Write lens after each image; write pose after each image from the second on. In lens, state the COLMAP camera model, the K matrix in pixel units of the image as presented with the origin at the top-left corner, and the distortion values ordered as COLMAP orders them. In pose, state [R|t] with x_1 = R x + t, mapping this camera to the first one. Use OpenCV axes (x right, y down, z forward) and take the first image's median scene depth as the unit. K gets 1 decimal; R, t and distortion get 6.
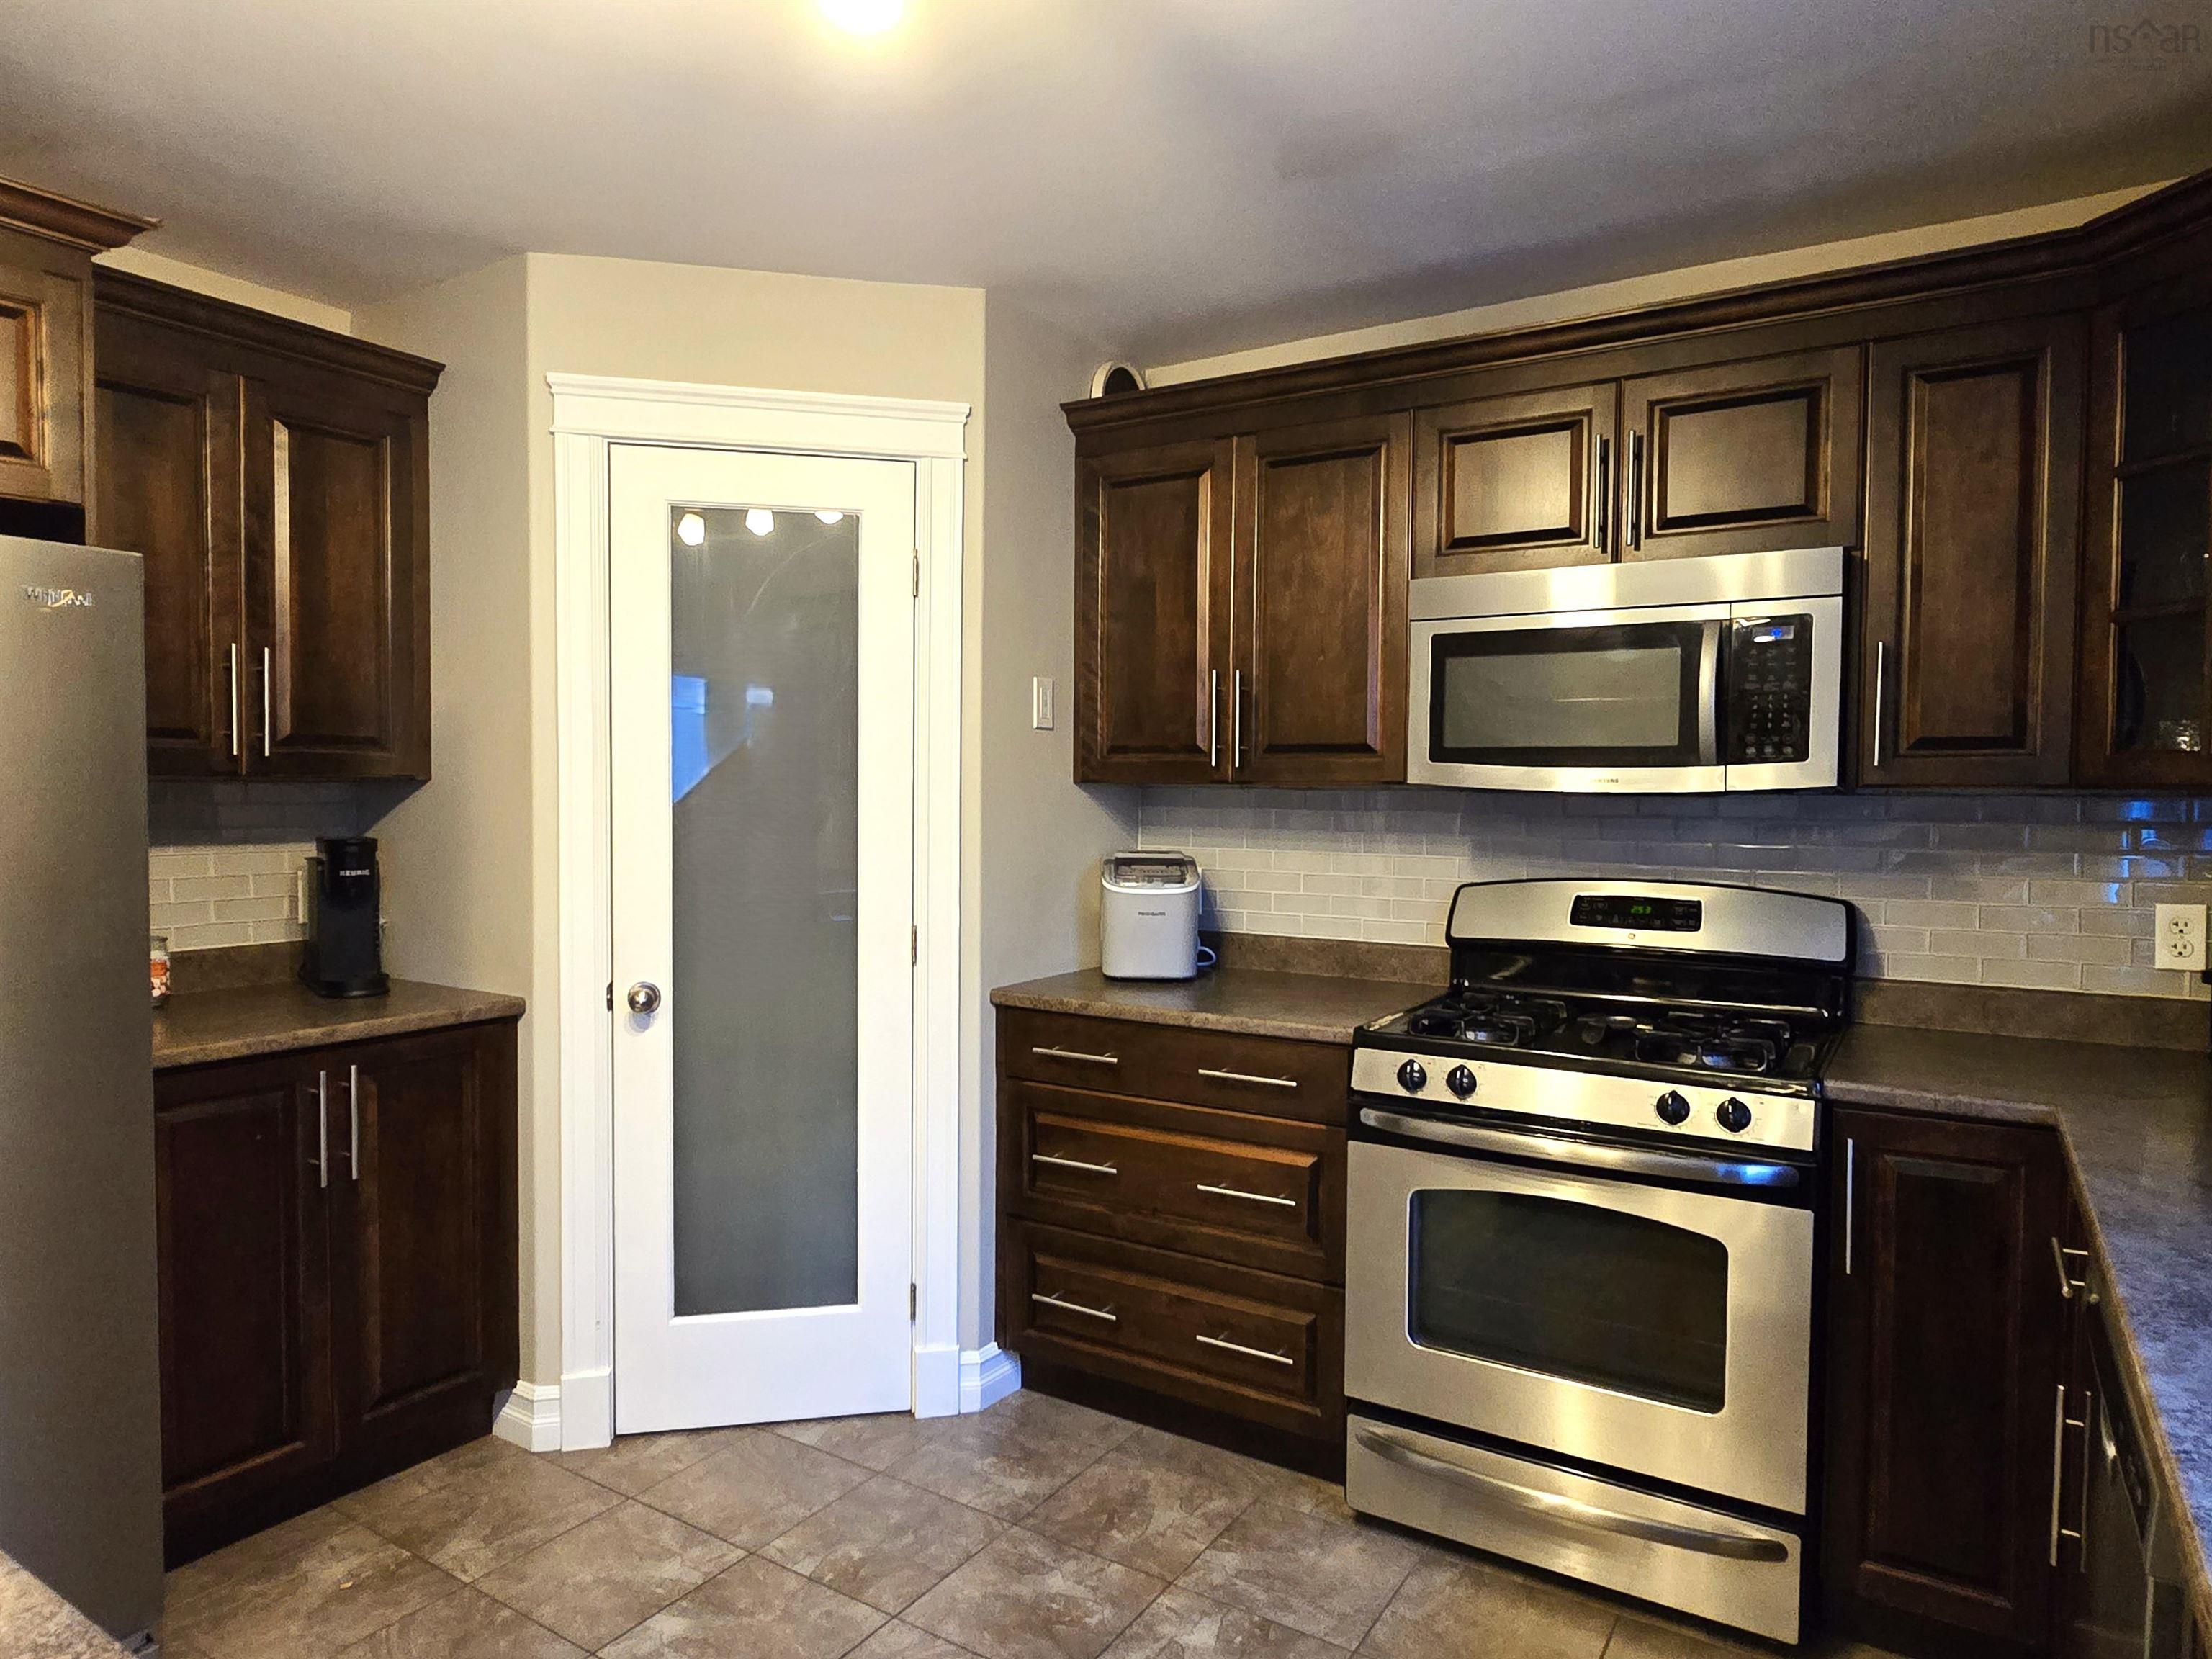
lens RADIAL K [[1340.5, 0, 1098.3], [0, 1340.5, 832.6], [0, 0, 1]] dist [-0.003083, -0.001252]
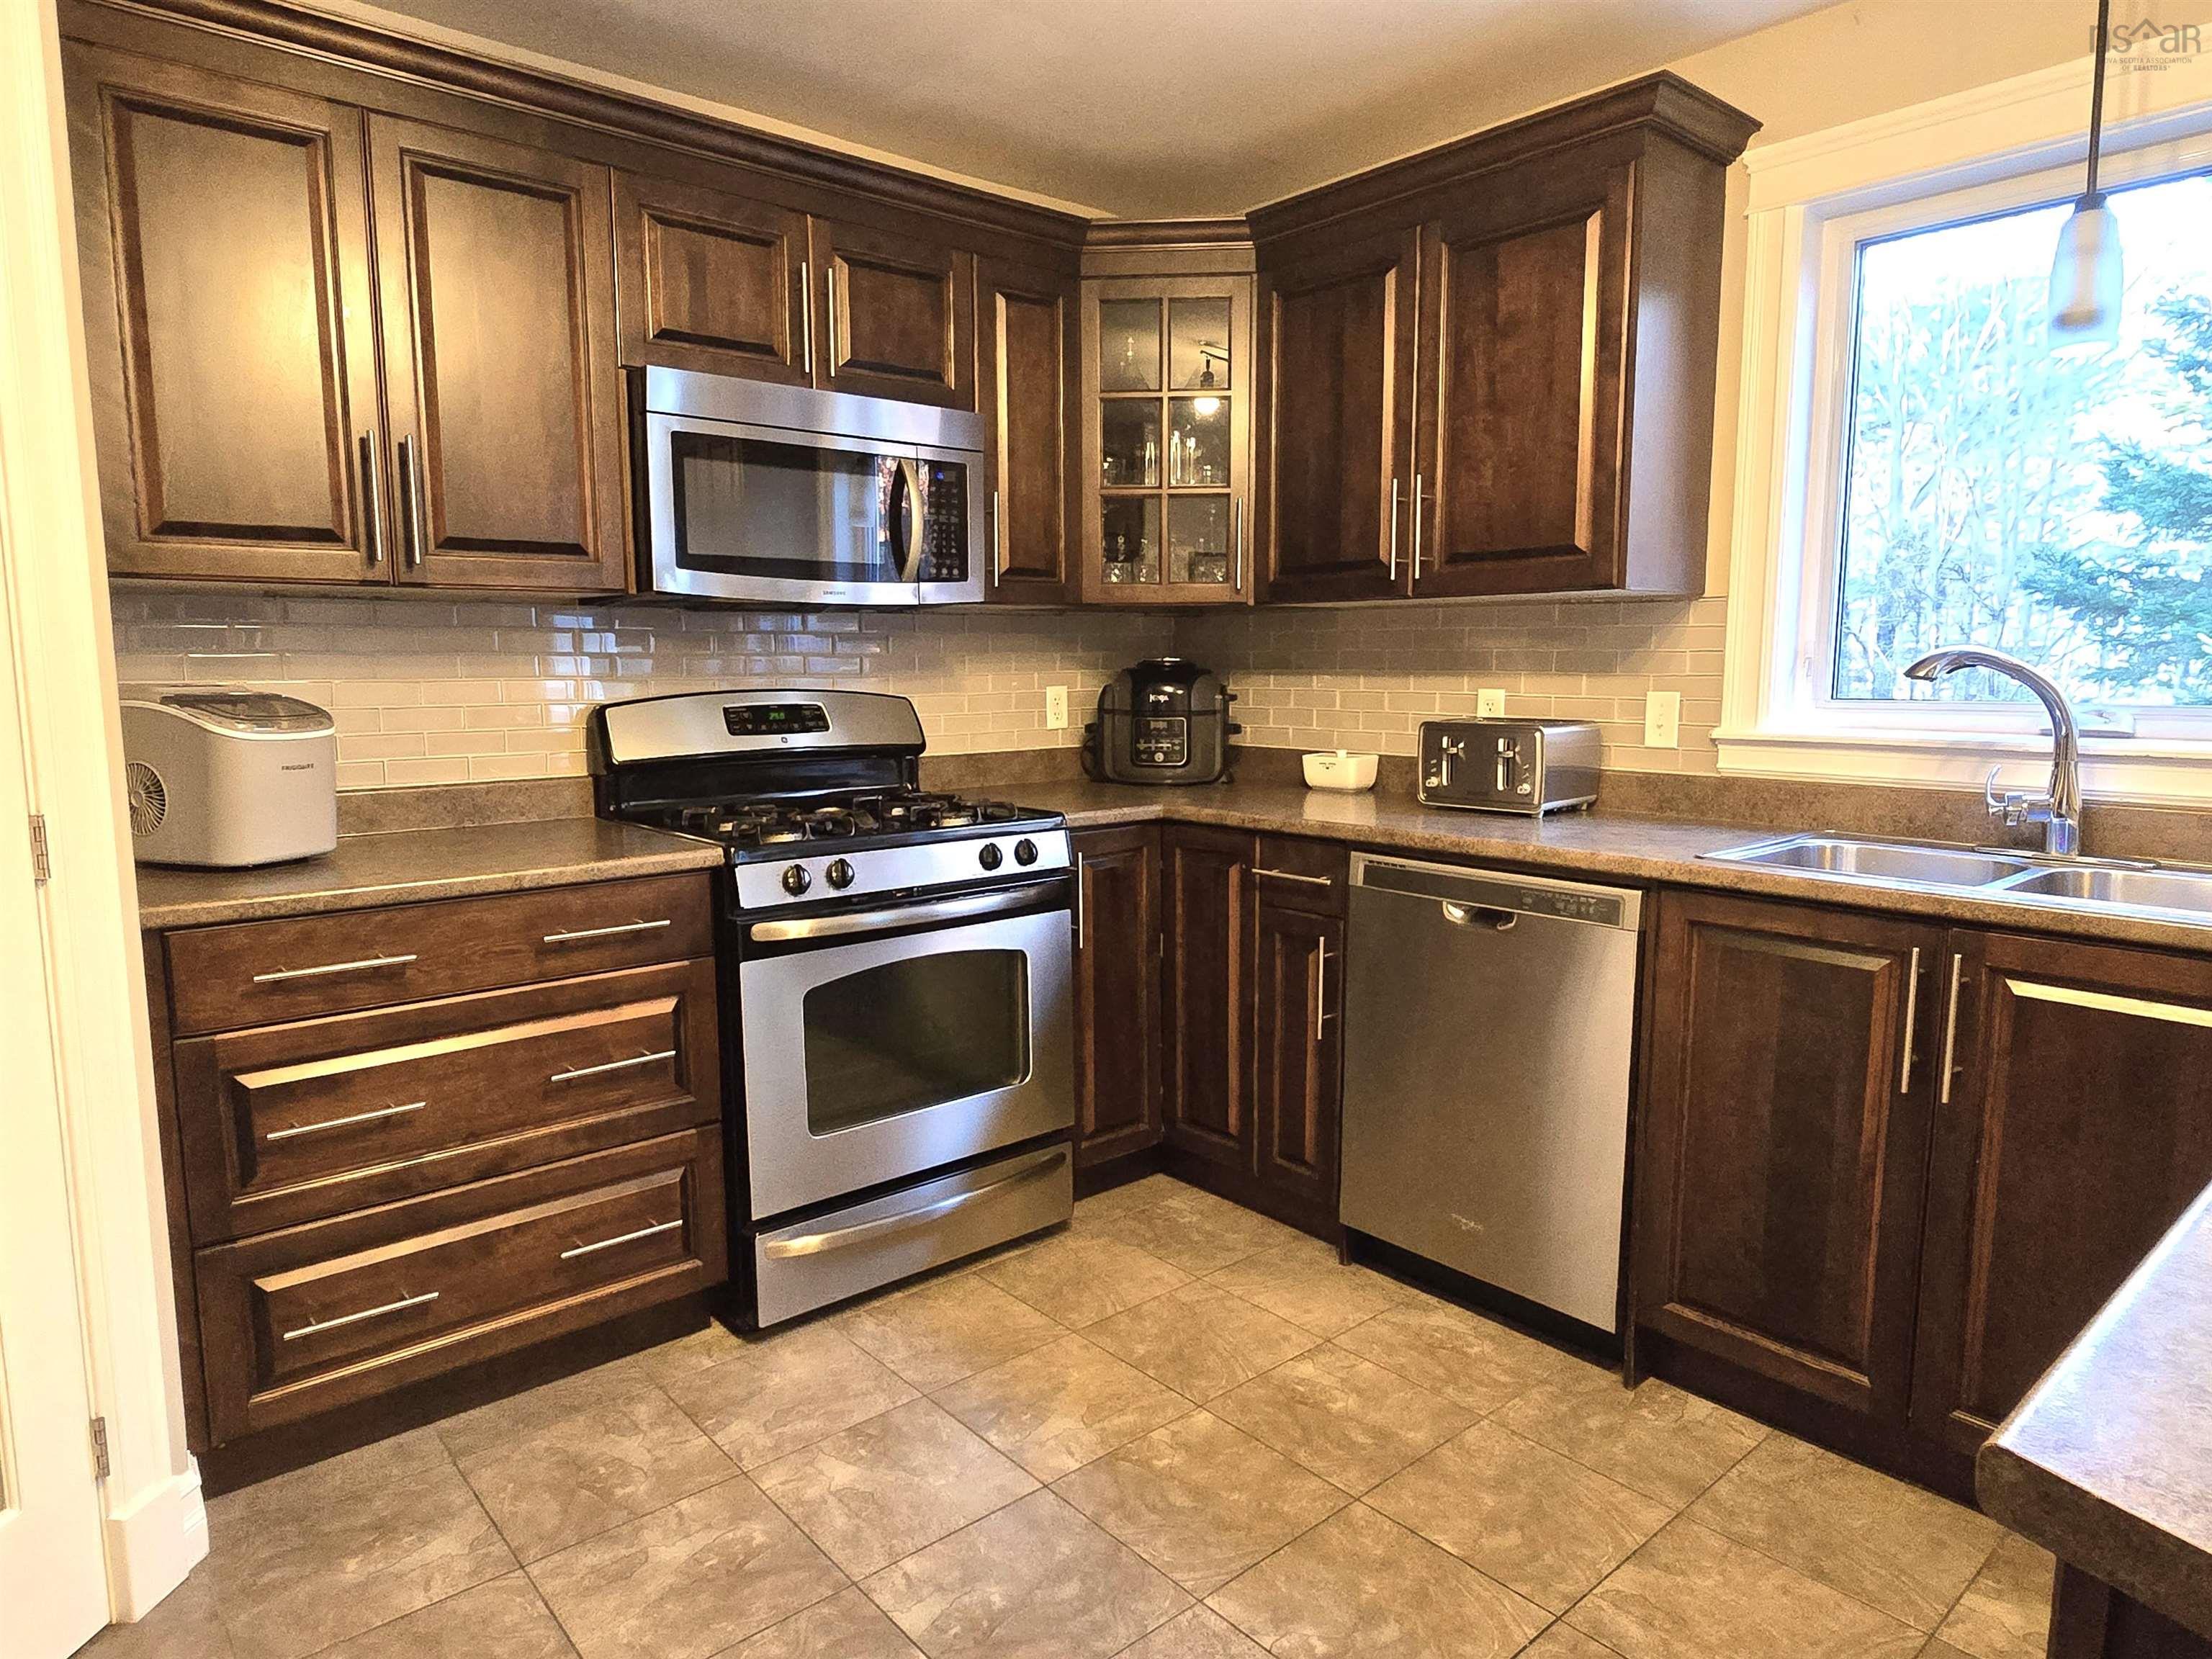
lens RADIAL K [[1340.5, 0, 1098.3], [0, 1340.5, 832.6], [0, 0, 1]] dist [-0.003083, -0.001252]
pose [[0.282407, -0.130305, 0.950404, -0.601271], [0.037537, 0.991474, 0.124782, 0.025857], [-0.958560, 0.000436, 0.284890, 0.454558]]
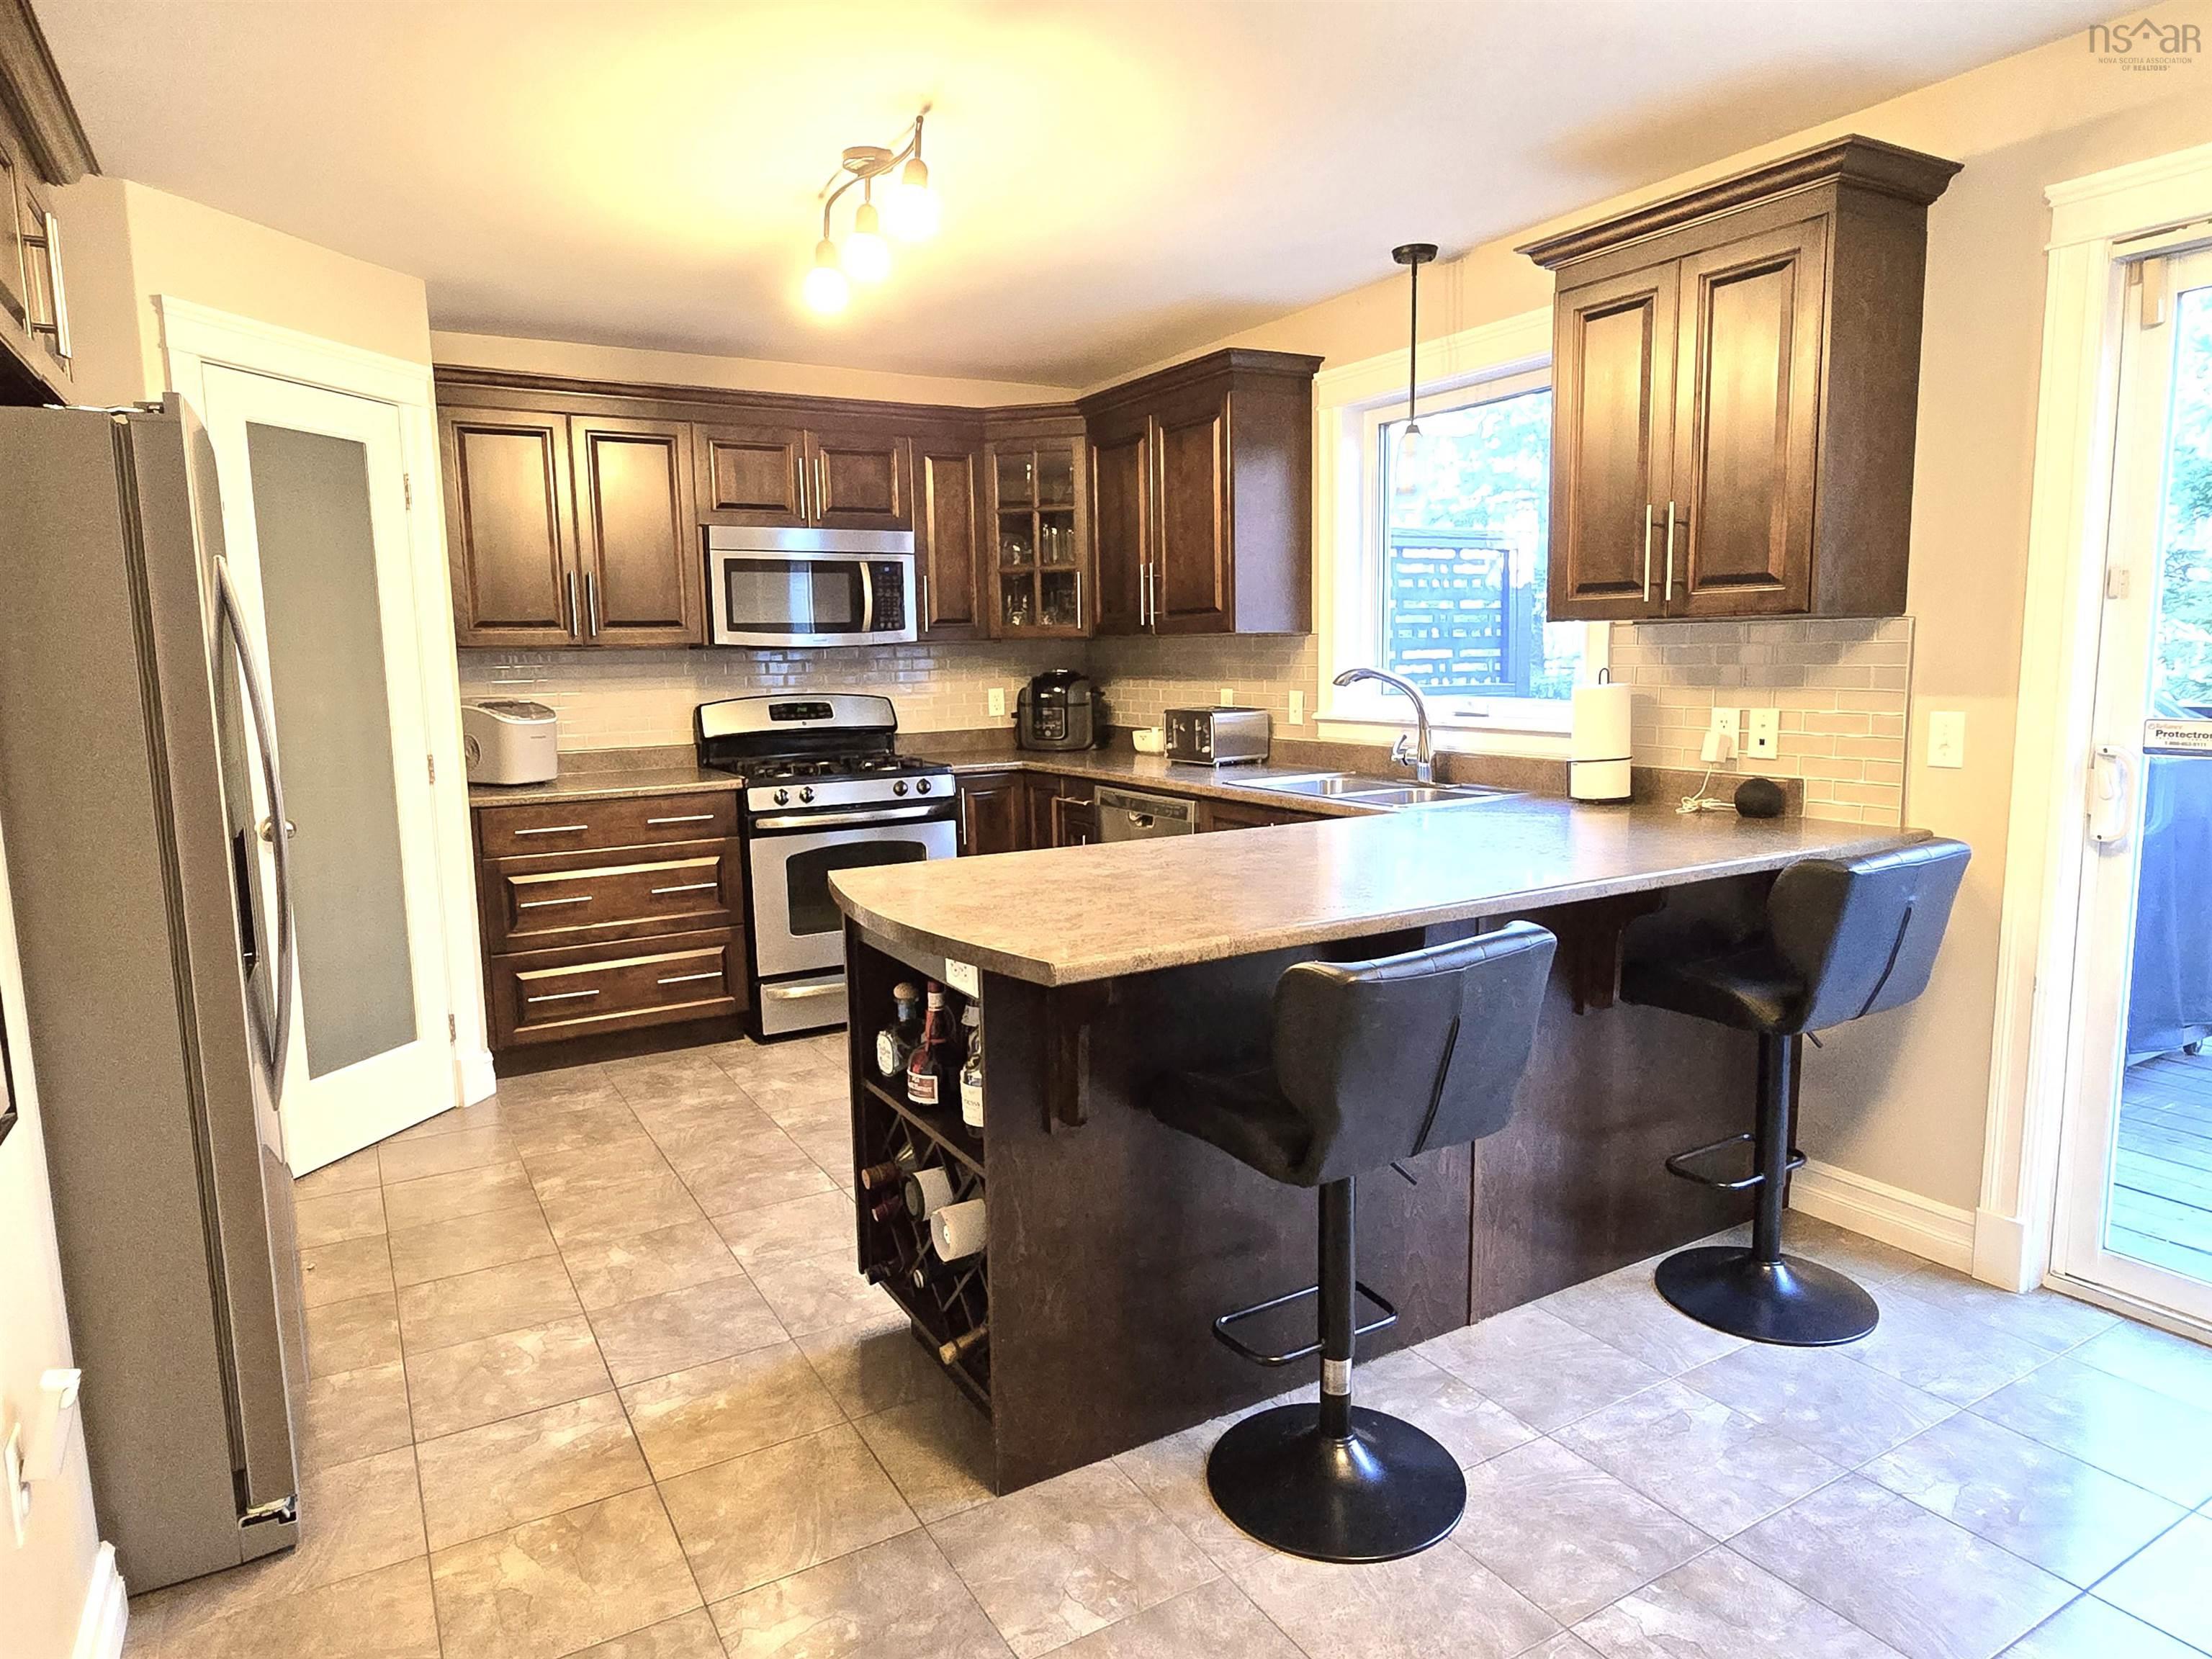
lens RADIAL K [[1340.5, 0, 1098.3], [0, 1340.5, 832.6], [0, 0, 1]] dist [-0.003083, -0.001252]
pose [[0.452717, -0.136877, 0.881086, -1.144492], [0.052604, 0.990526, 0.126849, 0.011810], [-0.890101, -0.011079, 0.455628, -0.246724]]
